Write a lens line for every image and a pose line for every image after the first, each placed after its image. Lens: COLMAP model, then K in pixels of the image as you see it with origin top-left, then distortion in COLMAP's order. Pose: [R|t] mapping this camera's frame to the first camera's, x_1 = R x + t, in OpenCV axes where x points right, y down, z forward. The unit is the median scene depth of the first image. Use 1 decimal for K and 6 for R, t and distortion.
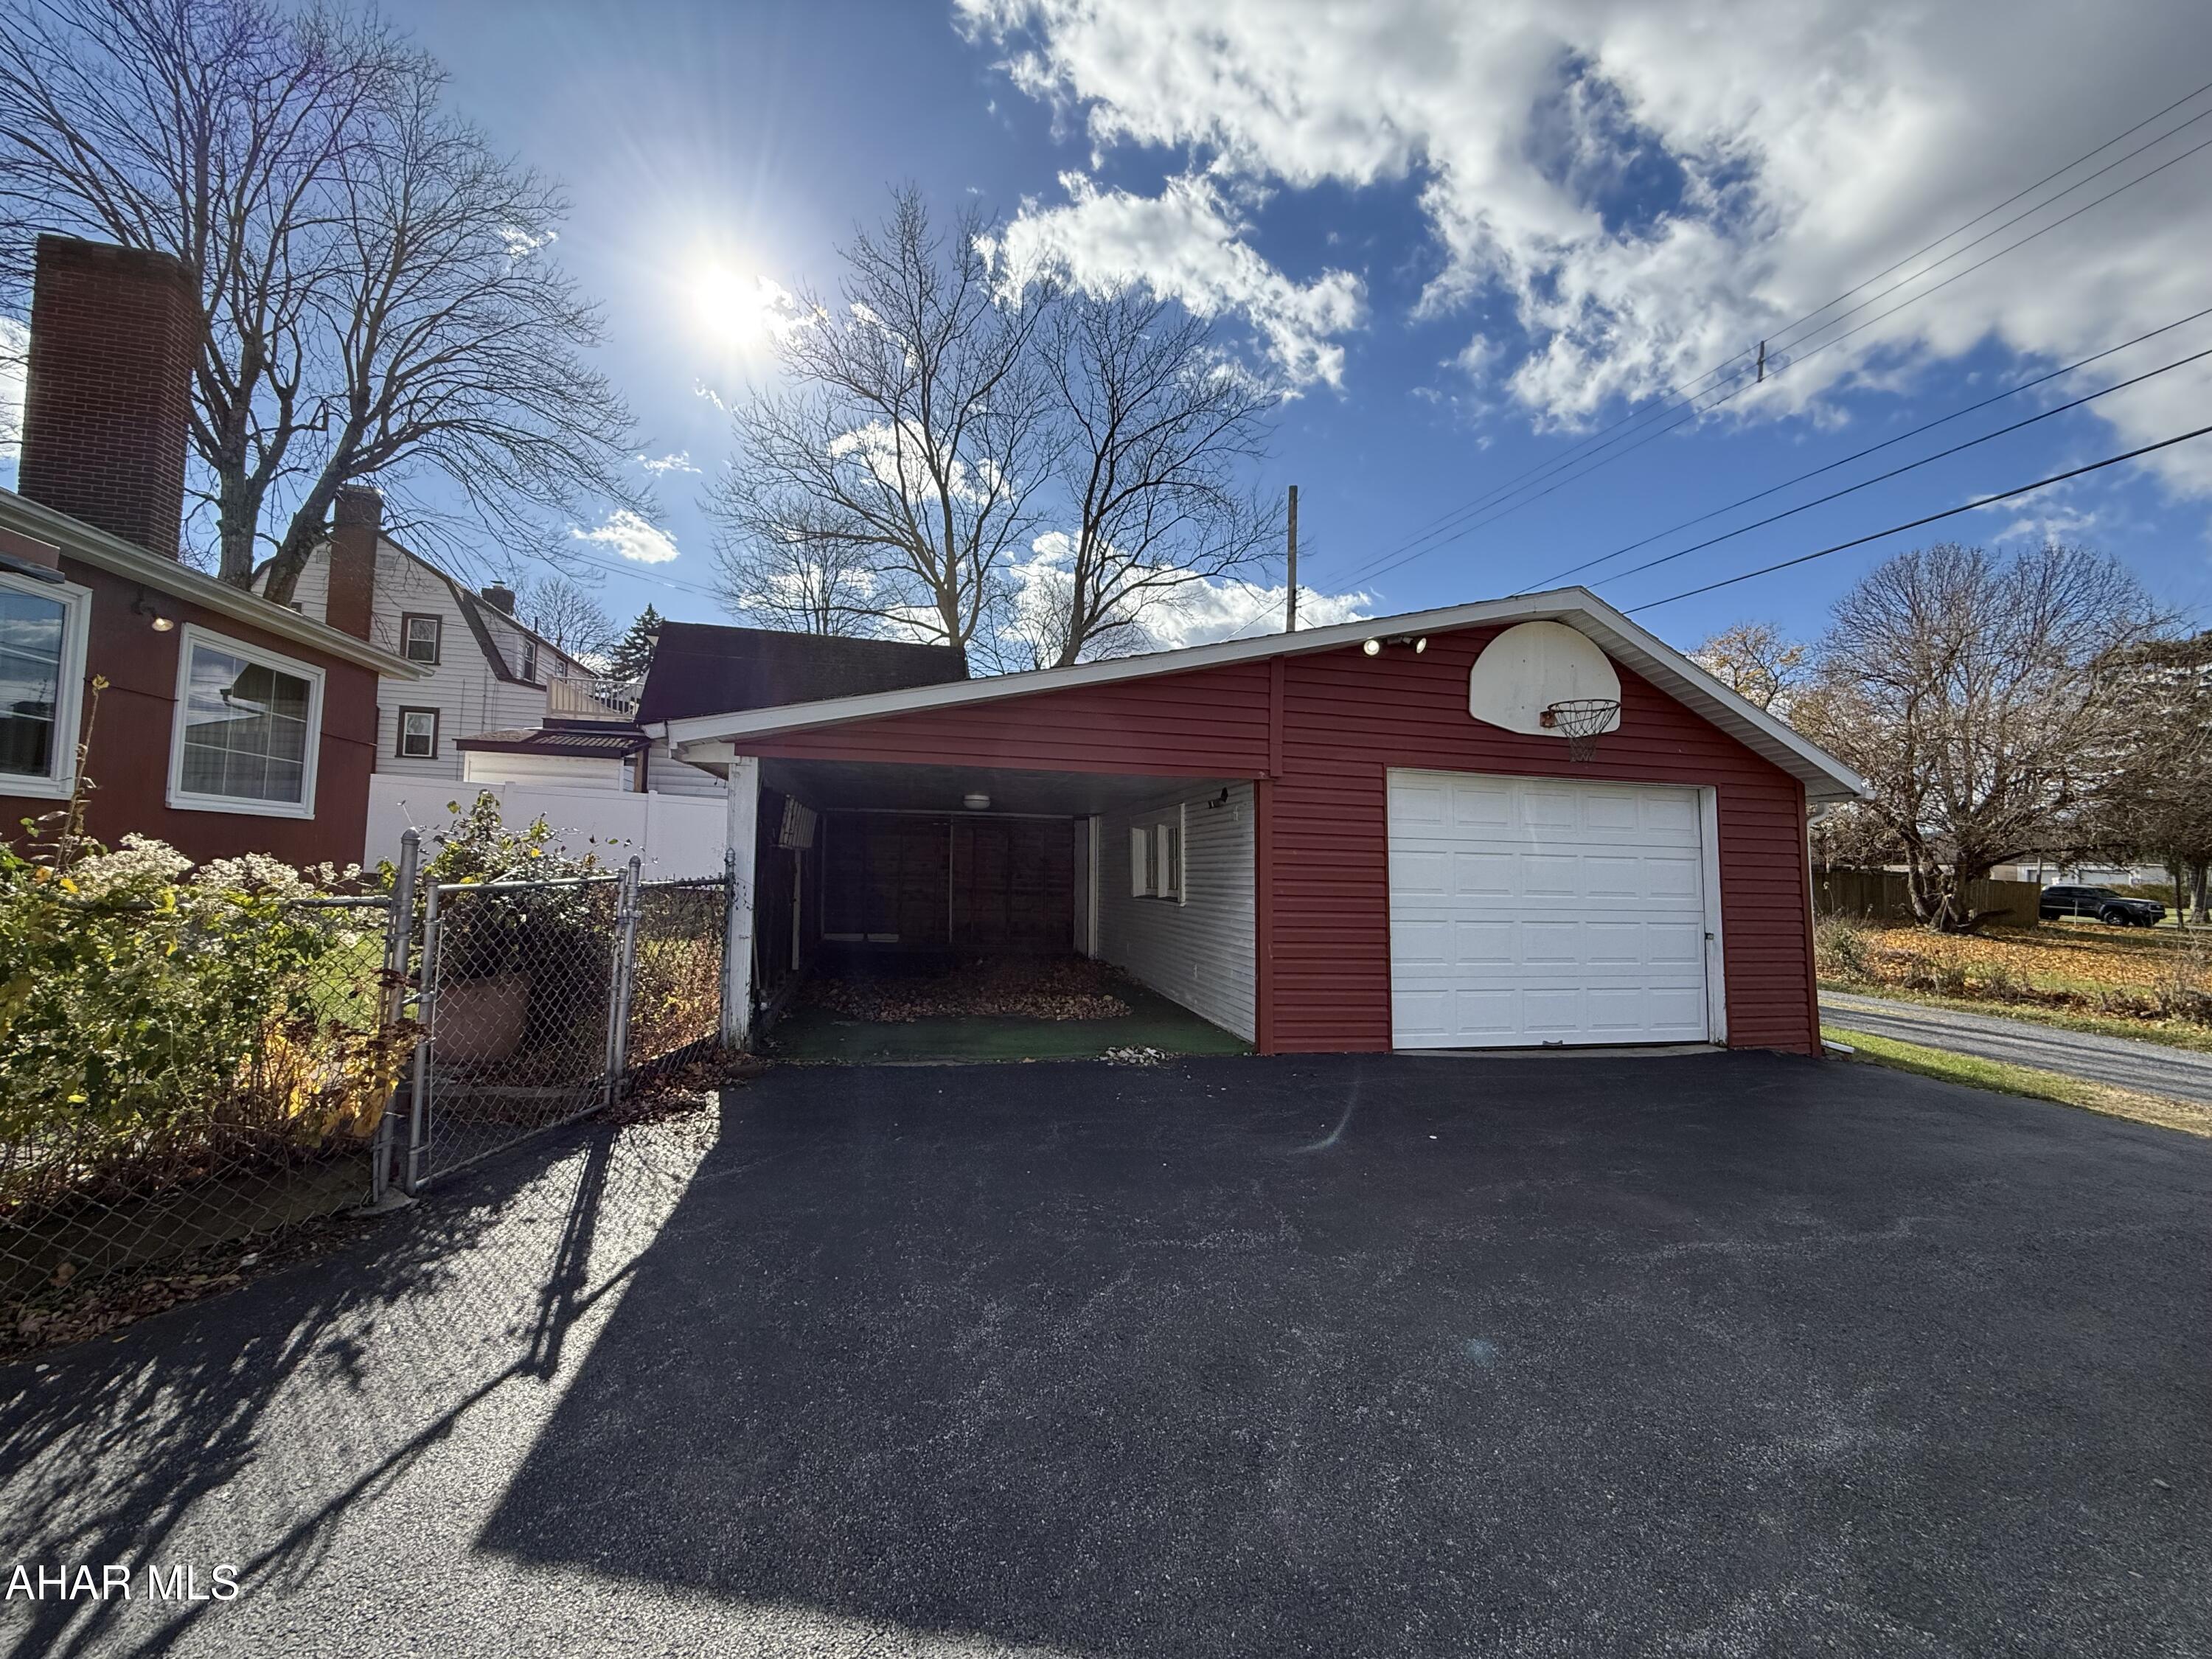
lens RADIAL K [[883.3, 0, 1103.8], [0, 883.3, 828.0], [0, 0, 1]] dist [-0.002916, 0.000324]
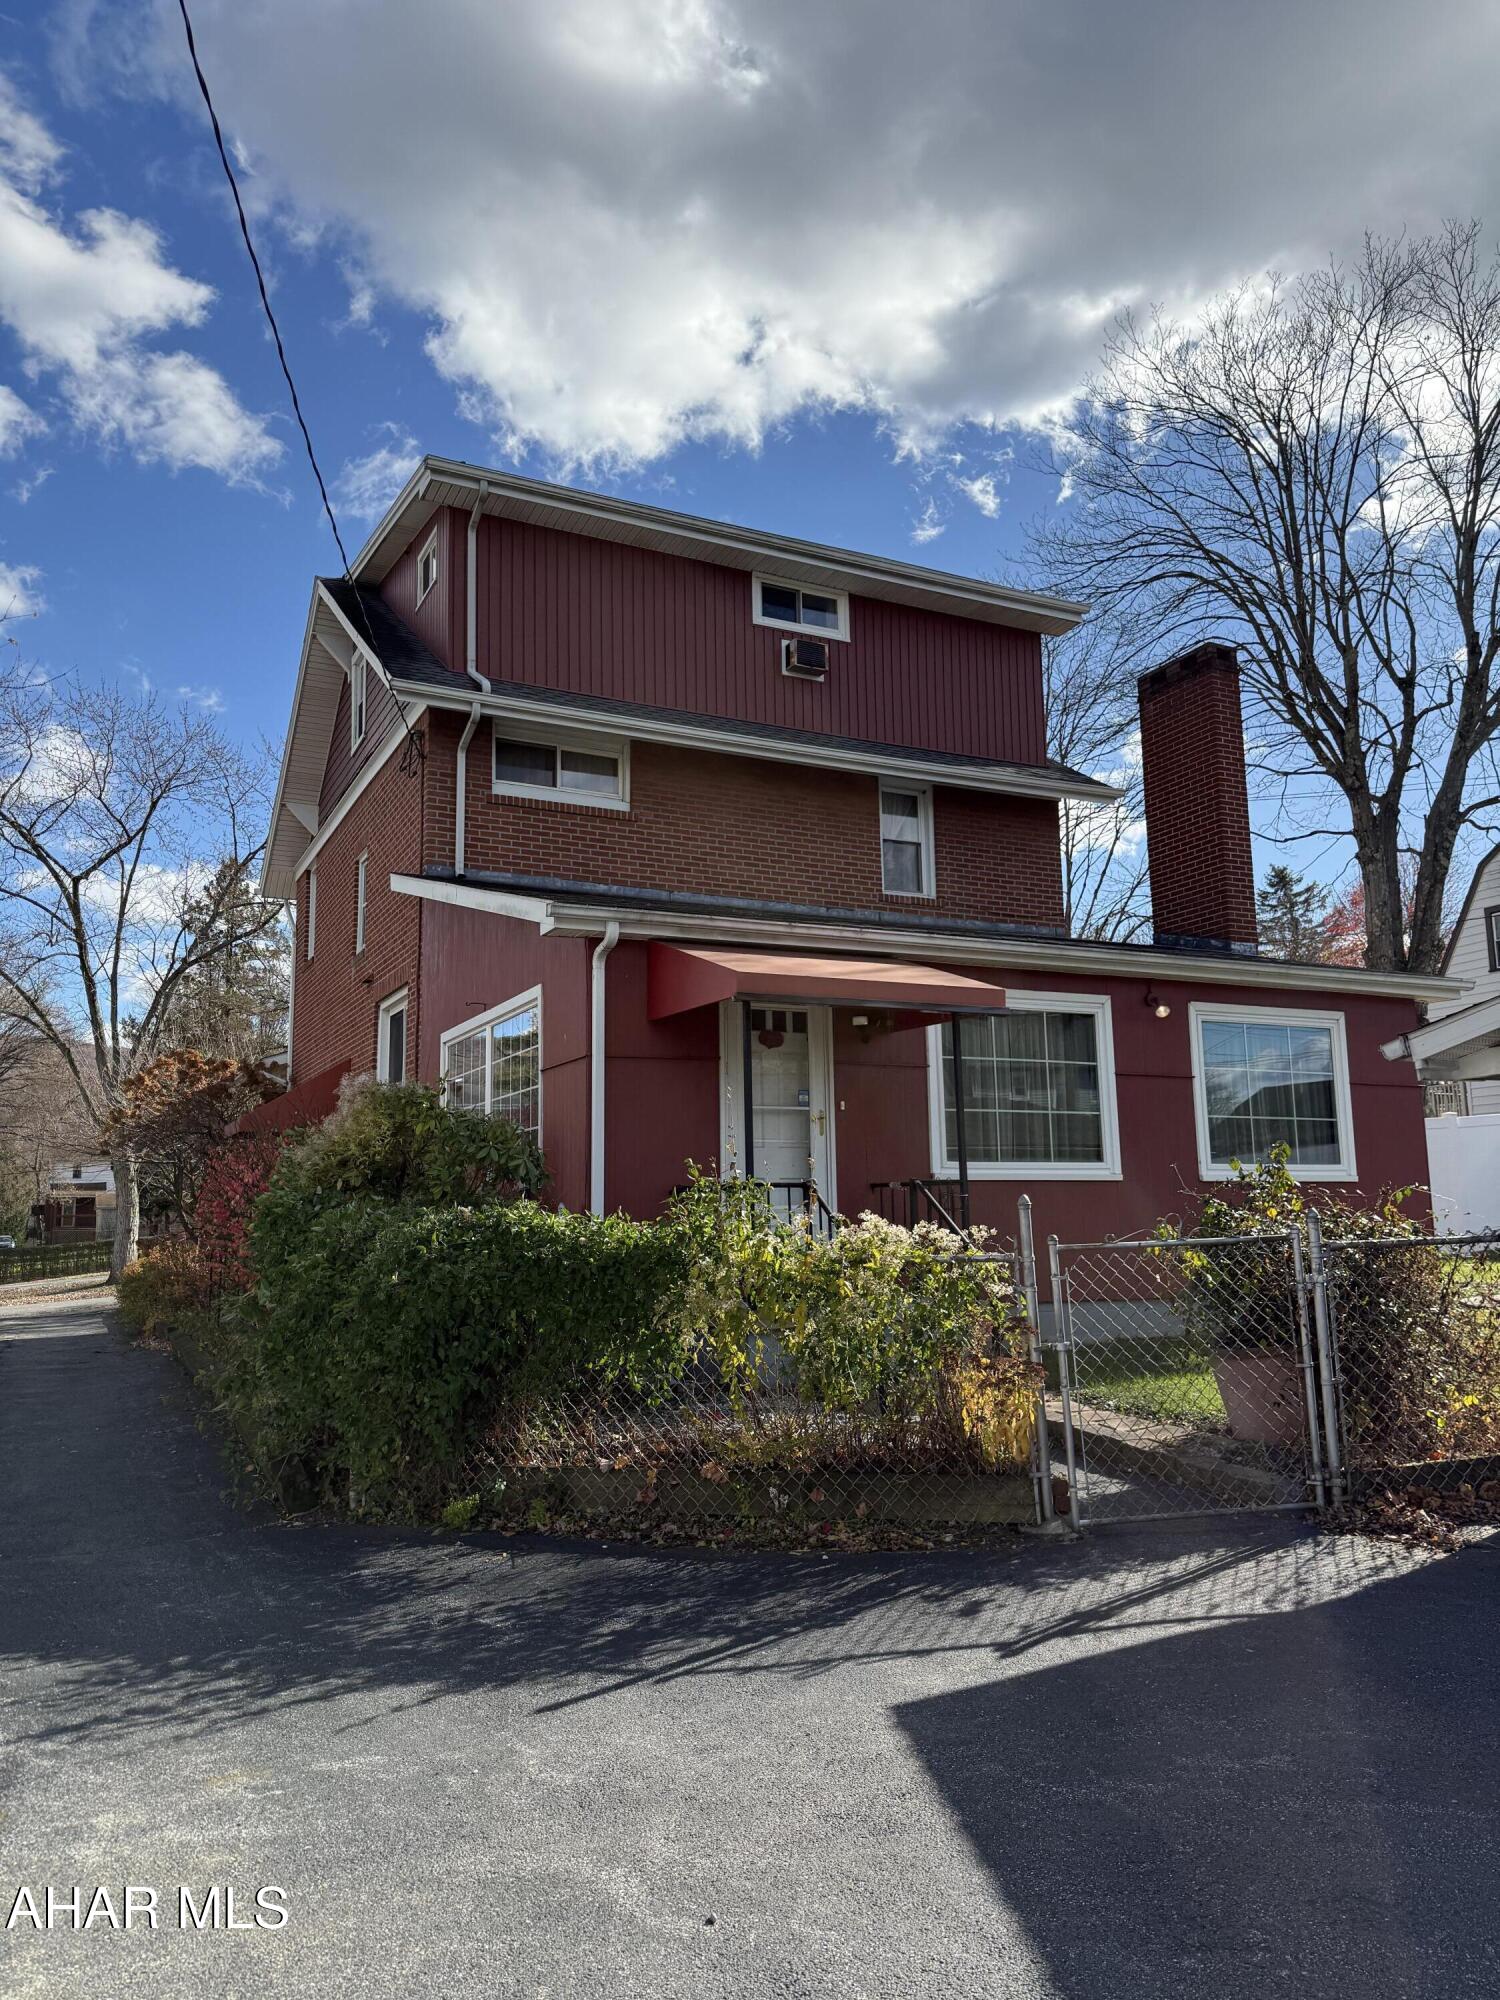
lens RADIAL K [[1379.9, 0, 752.7], [0, 1379.9, 1014.9], [0, 0, 1]] dist [0.120308, -0.165589]
pose [[0.235787, -0.177963, -0.955371, 0.681341], [0.073268, 0.983547, -0.165129, 0.029719], [0.969039, -0.031063, 0.244946, 0.122482]]
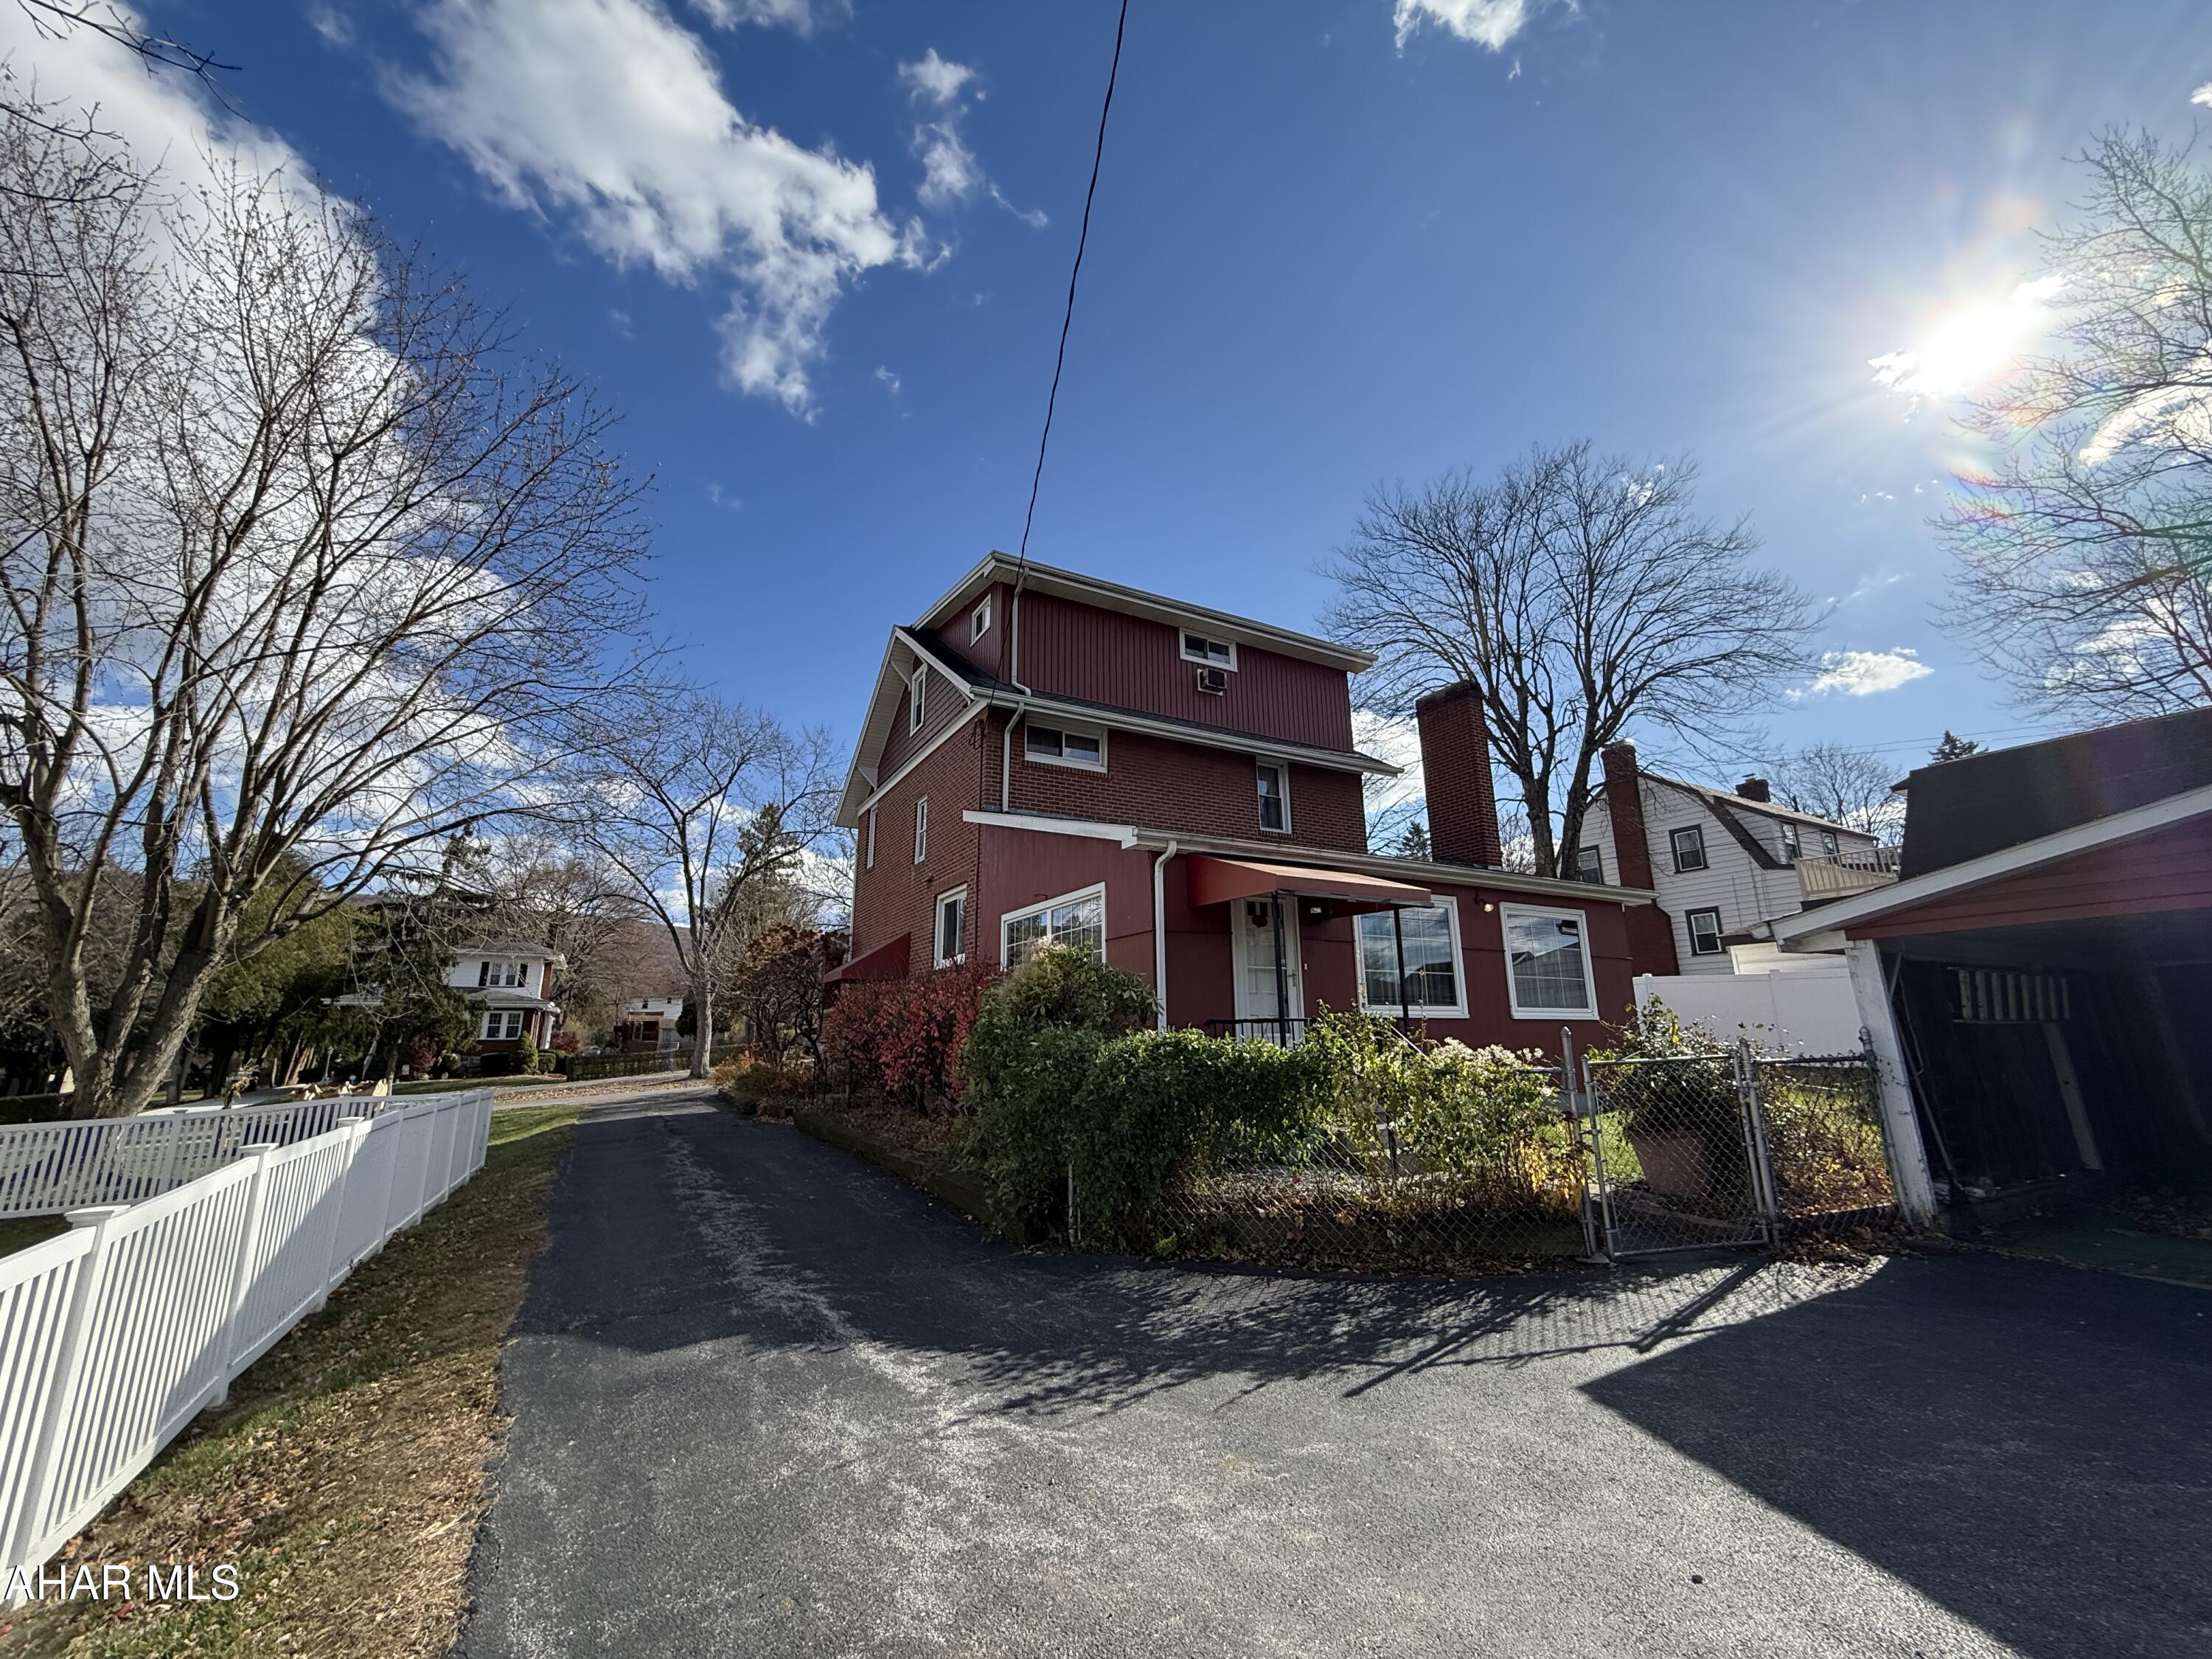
lens RADIAL K [[883.3, 0, 1103.8], [0, 883.3, 828.0], [0, 0, 1]] dist [-0.002916, 0.000324]
pose [[0.272633, -0.260586, -0.926157, 0.501767], [0.062445, 0.965386, -0.253241, 0.003678], [0.960090, 0.011208, 0.279468, -0.266548]]
